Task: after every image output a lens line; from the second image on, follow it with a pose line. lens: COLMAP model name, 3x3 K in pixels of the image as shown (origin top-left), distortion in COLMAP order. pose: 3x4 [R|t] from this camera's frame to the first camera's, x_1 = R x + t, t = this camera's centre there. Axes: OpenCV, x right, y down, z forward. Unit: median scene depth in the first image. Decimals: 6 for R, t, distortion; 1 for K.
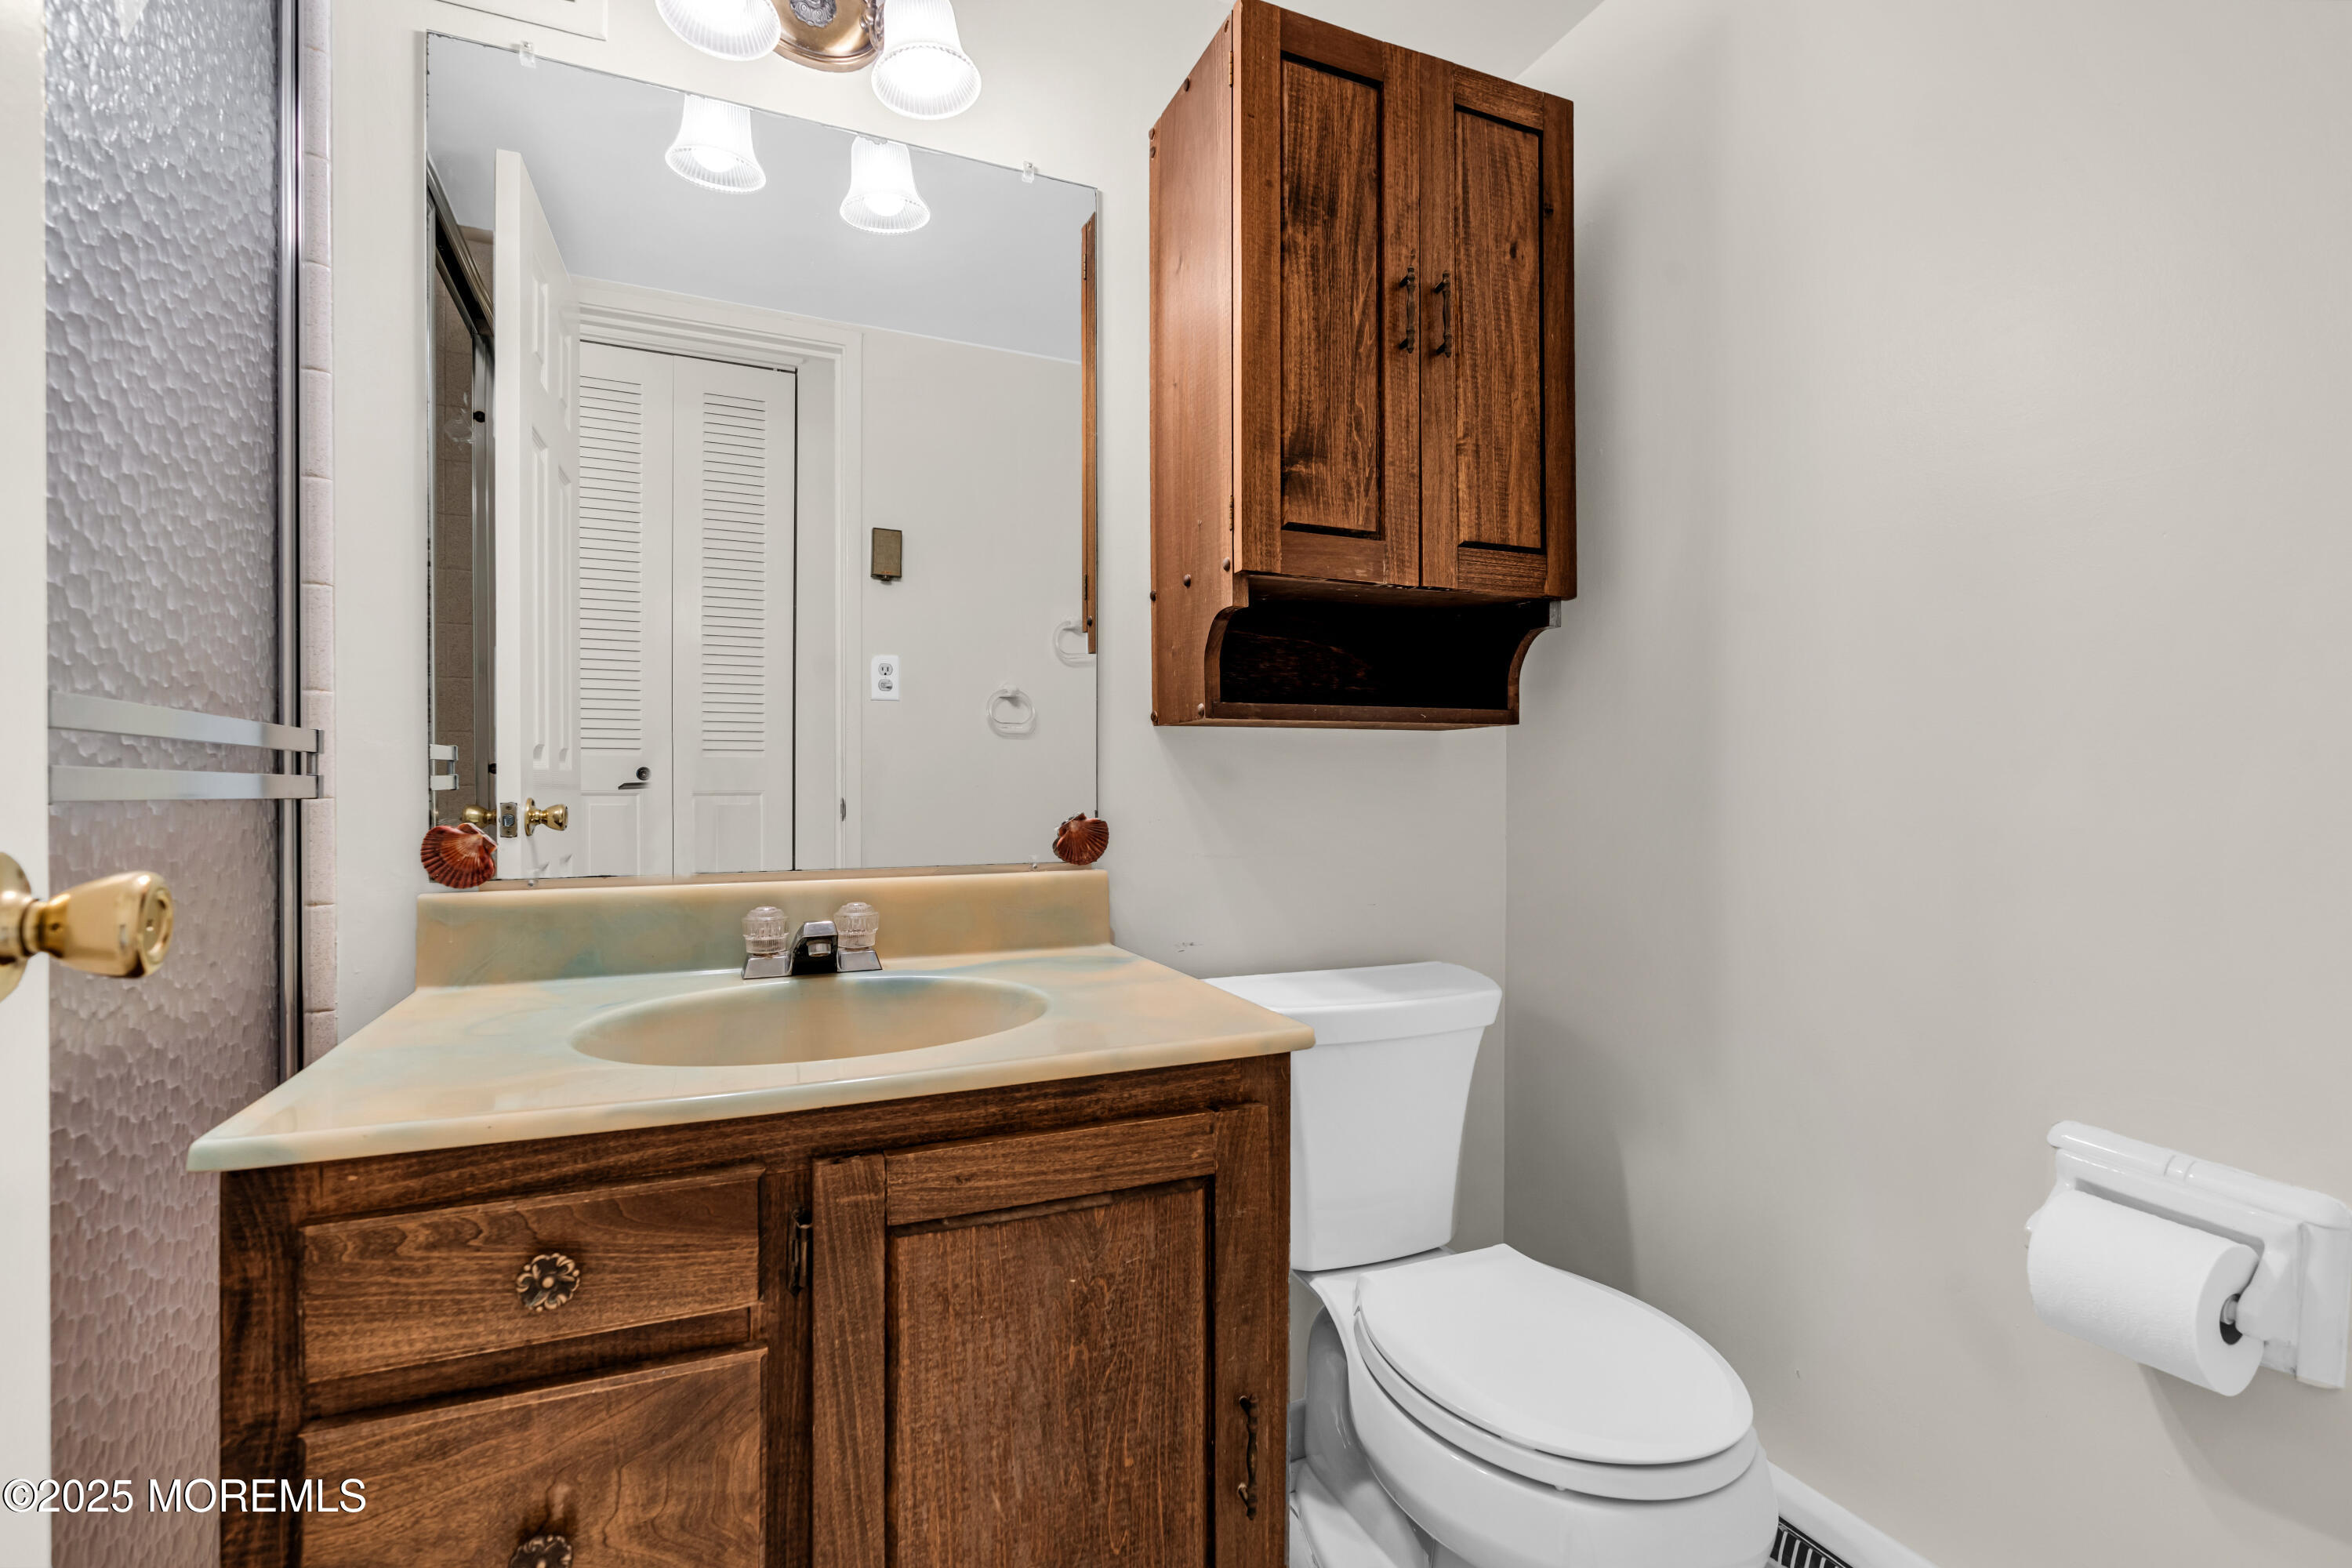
lens RADIAL K [[1053.4, 0, 1173.0], [0, 1053.4, 772.4], [0, 0, 1]] dist [-0.003379, 0.000490]
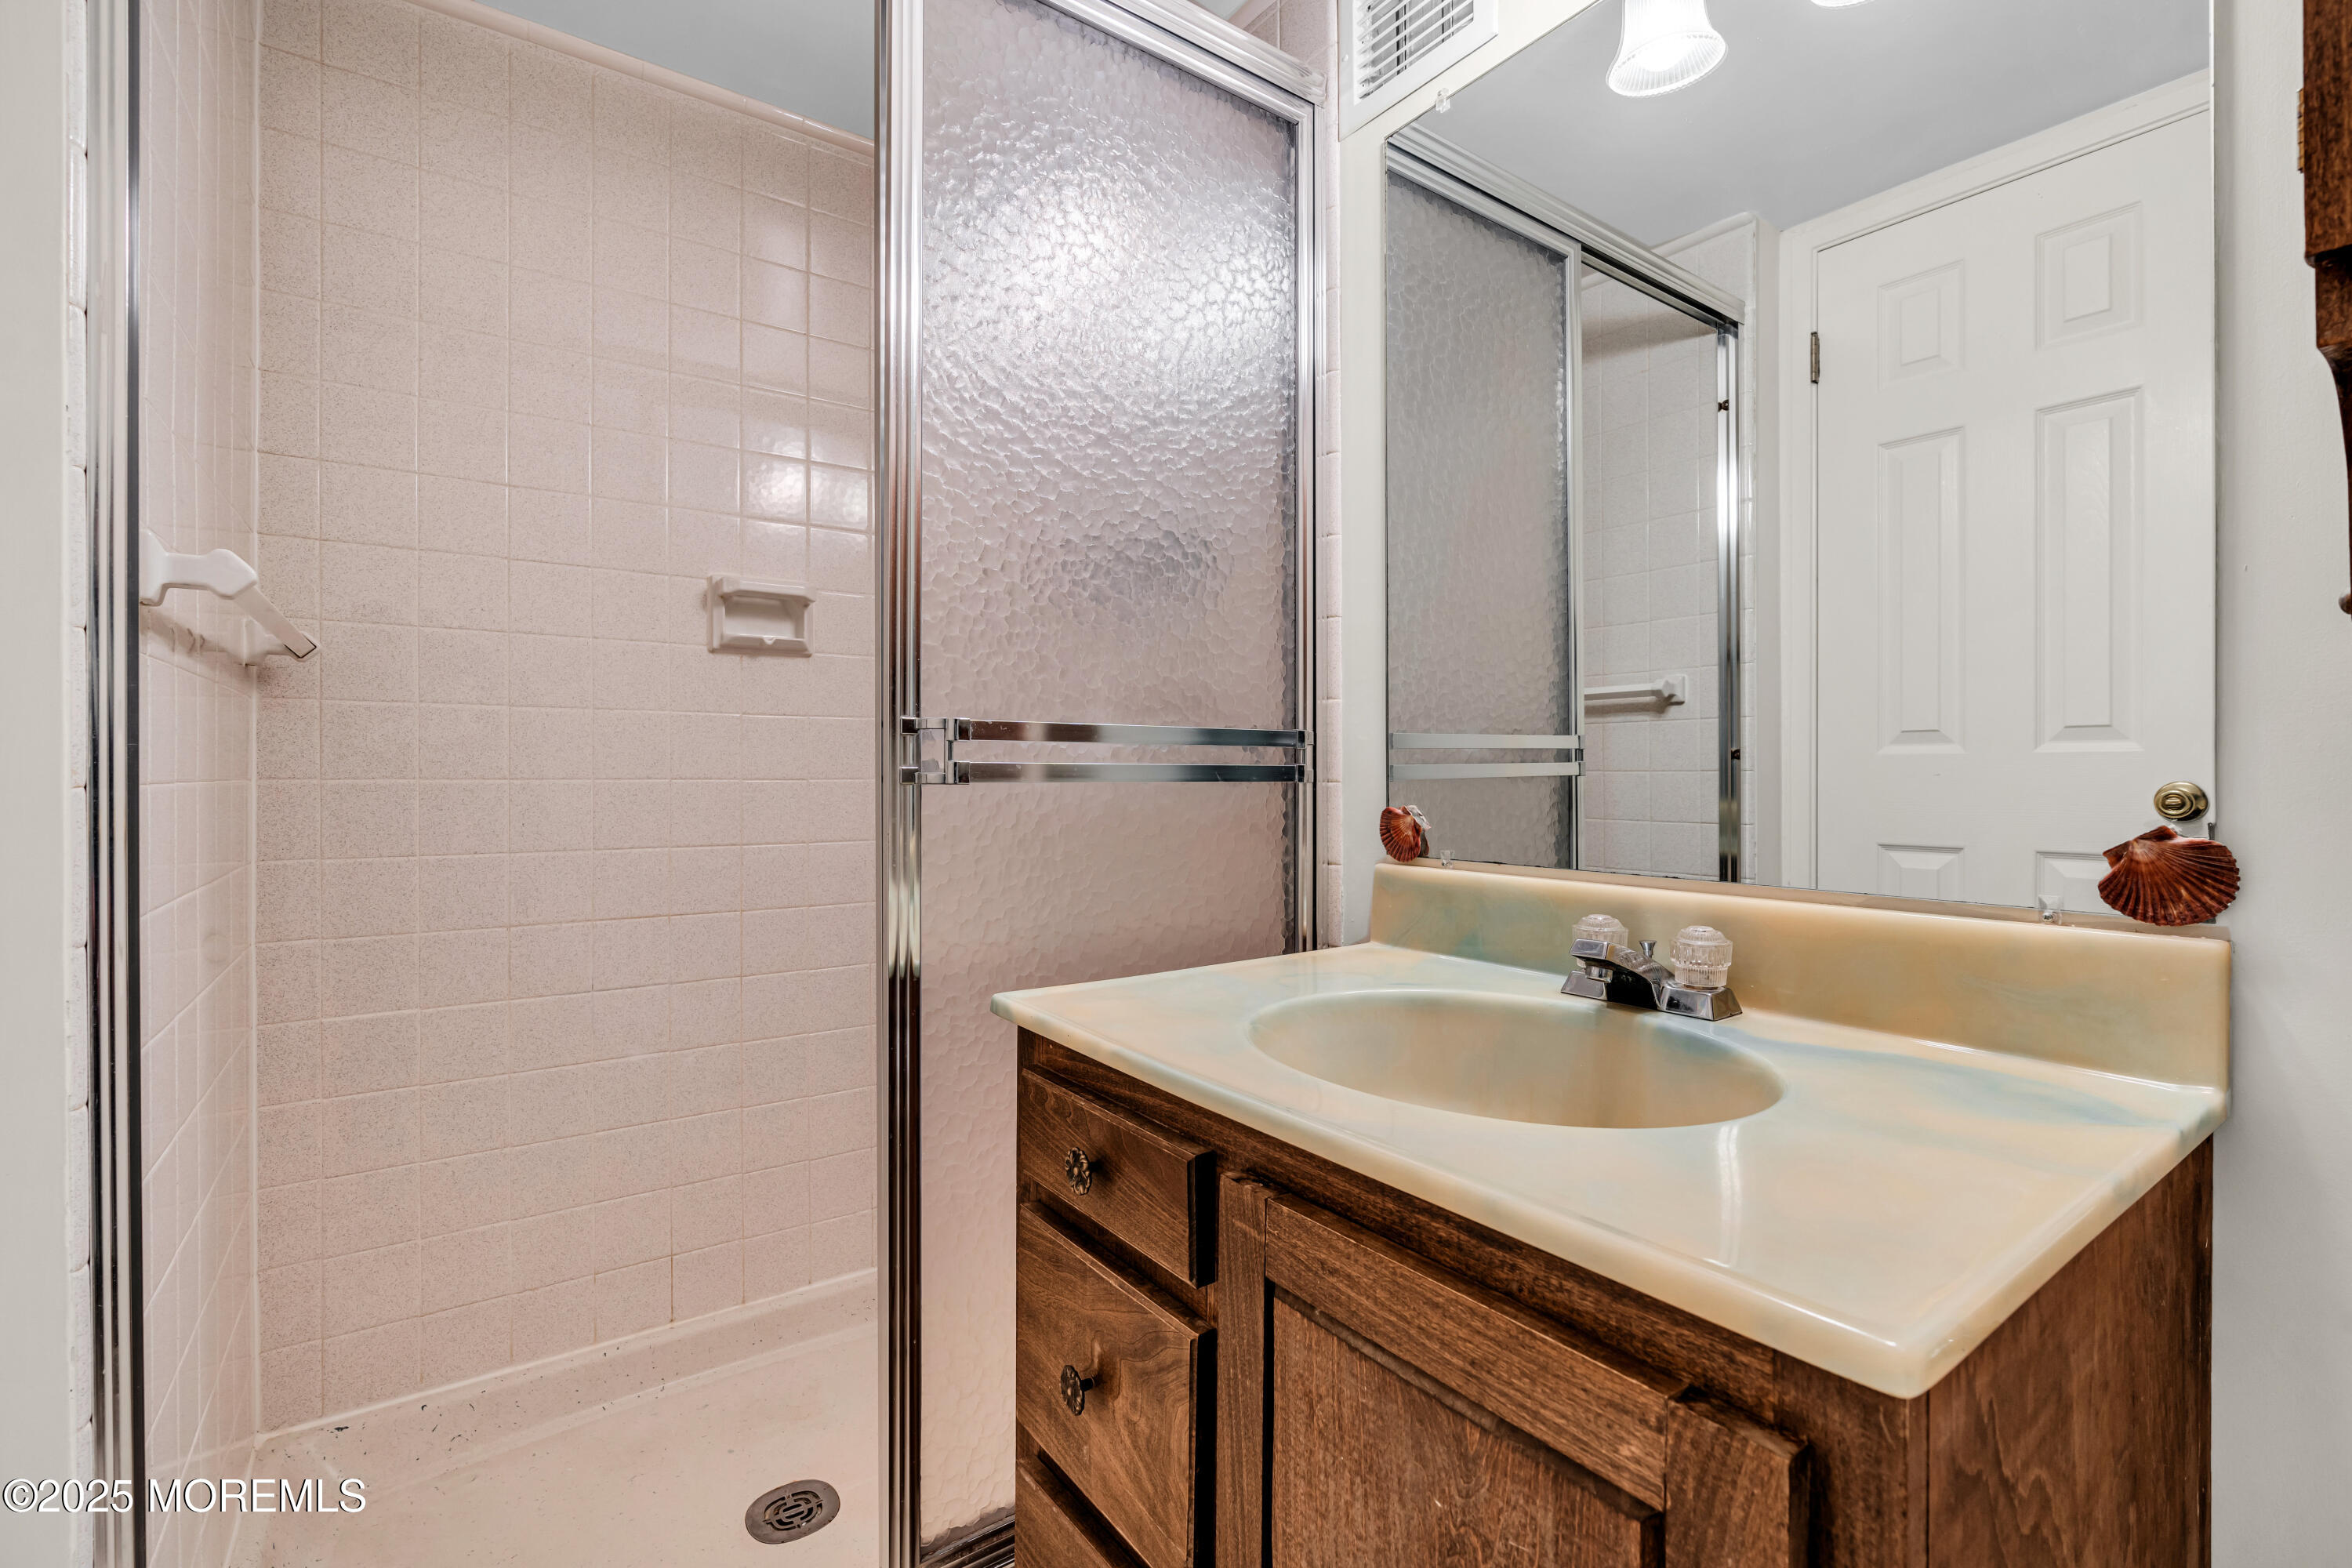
lens RADIAL K [[1053.4, 0, 1173.0], [0, 1053.4, 772.4], [0, 0, 1]] dist [-0.003379, 0.000490]
pose [[0.214846, 0.002345, -0.976645, 0.526308], [0.011587, 0.999921, 0.004949, 0.005718], [0.976579, -0.012379, 0.214801, 0.688376]]
